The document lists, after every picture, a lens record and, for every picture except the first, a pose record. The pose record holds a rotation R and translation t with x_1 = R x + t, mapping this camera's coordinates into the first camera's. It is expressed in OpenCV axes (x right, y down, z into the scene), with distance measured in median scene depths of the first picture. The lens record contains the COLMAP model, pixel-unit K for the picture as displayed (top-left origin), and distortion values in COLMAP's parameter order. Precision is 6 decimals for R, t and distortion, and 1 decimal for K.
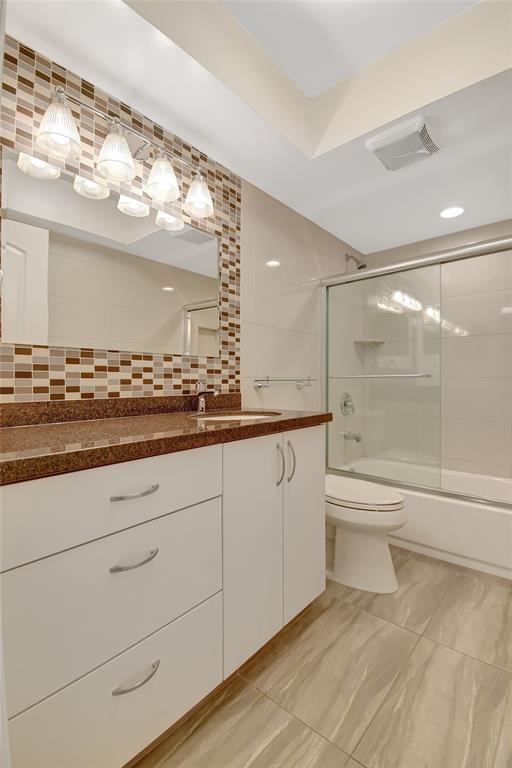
lens RADIAL K [[346.5, 0, 249.5], [0, 346.5, 378.3], [0, 0, 1]] dist [0.007594, -0.007640]
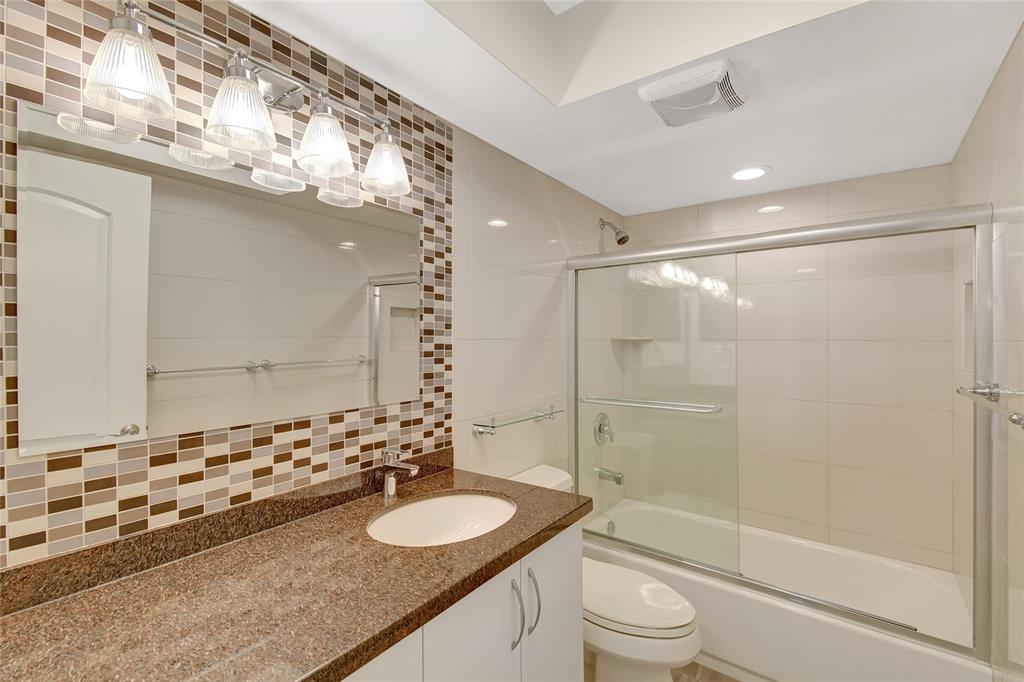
lens RADIAL K [[461.9, 0, 507.0], [0, 461.9, 341.4], [0, 0, 1]] dist [0.007594, -0.007640]
pose [[0.995525, -0.001484, 0.094491, -0.006092], [0.001389, 0.999998, 0.001068, -0.193038], [-0.094492, -0.000932, 0.995525, 0.133355]]
